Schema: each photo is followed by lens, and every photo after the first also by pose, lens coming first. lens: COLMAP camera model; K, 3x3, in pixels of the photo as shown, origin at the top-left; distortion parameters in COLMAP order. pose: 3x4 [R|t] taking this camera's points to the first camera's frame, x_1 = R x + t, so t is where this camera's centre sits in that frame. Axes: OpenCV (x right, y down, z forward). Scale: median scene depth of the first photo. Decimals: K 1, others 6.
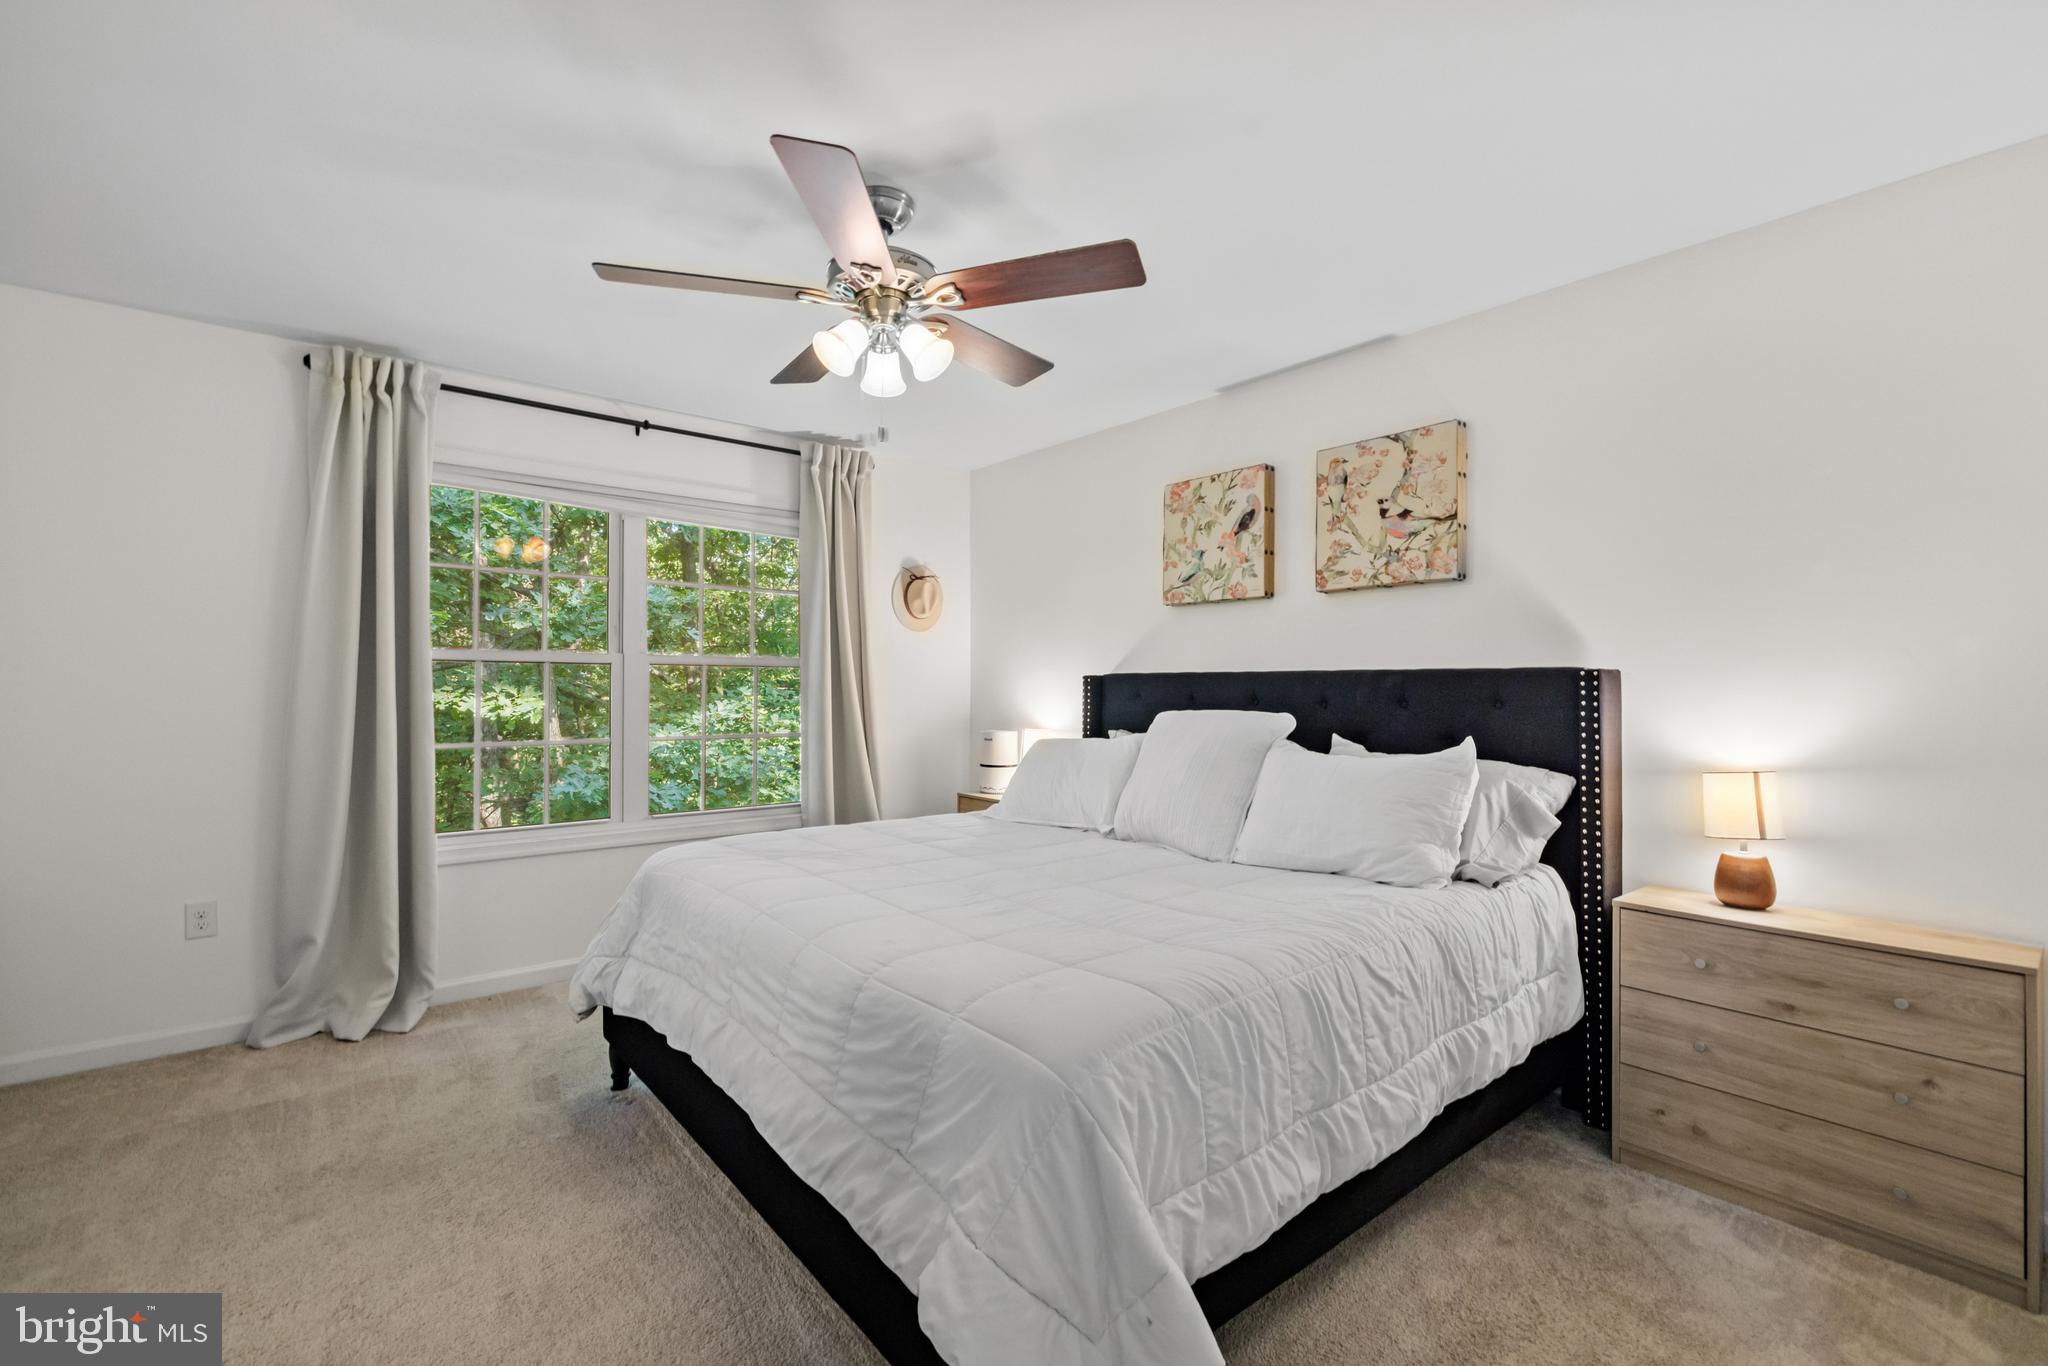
lens RADIAL K [[897.1, 0, 1016.8], [0, 897.1, 683.5], [0, 0, 1]] dist [0.003516, 0.000098]
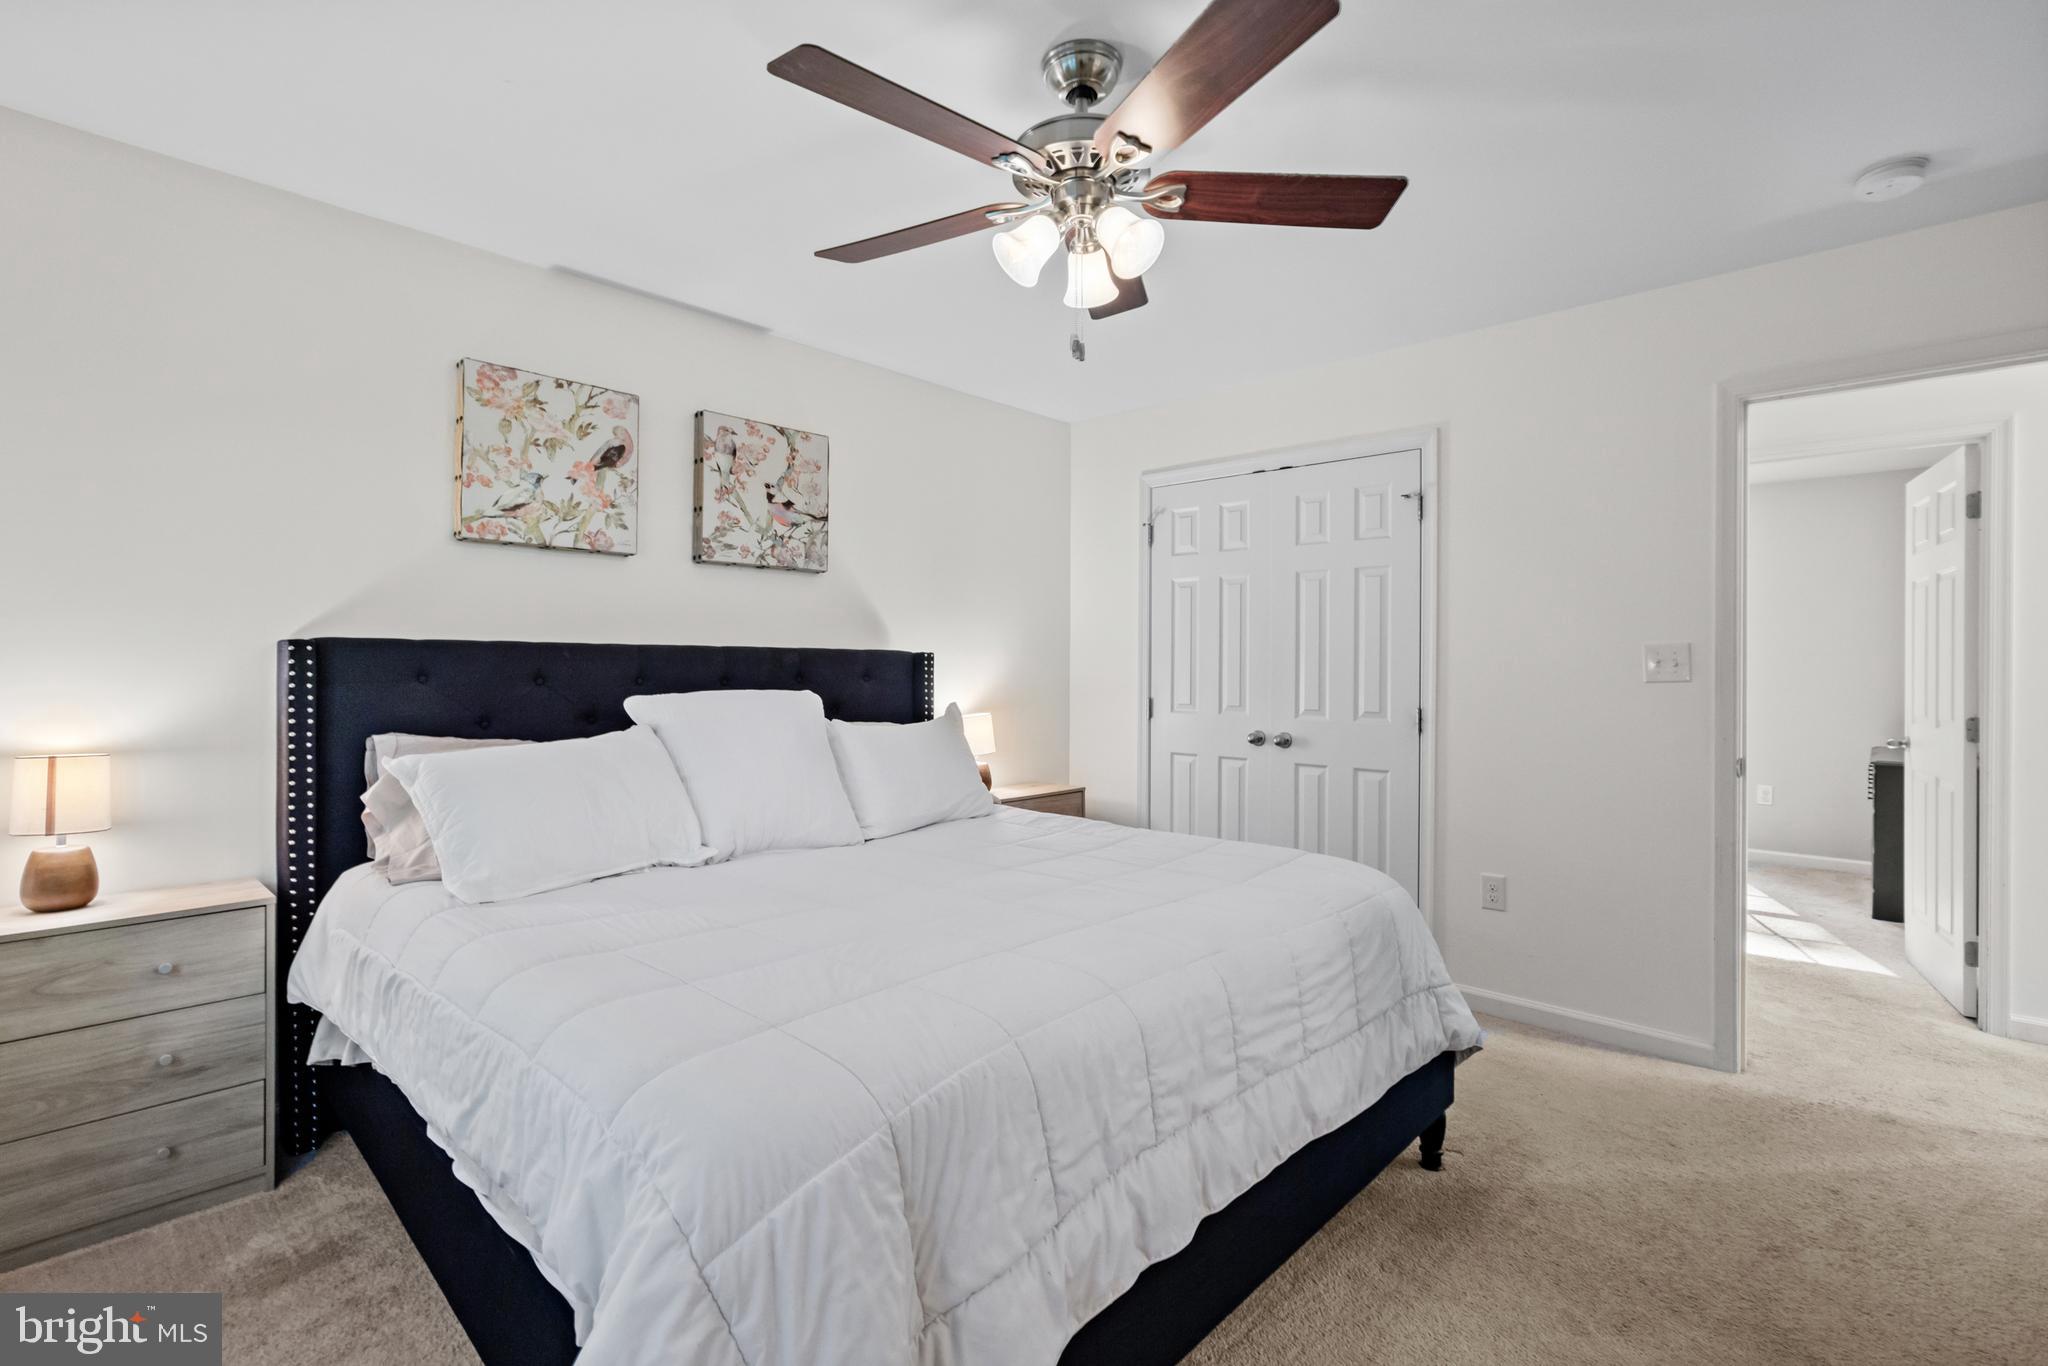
lens RADIAL K [[935.0, 0, 1016.6], [0, 935.0, 673.5], [0, 0, 1]] dist [-0.021372, -0.000492]
pose [[-0.126103, -0.011997, 0.991945, -0.684093], [-0.014560, 0.999842, 0.010242, -0.000033], [-0.991910, -0.013151, -0.126257, 0.817507]]
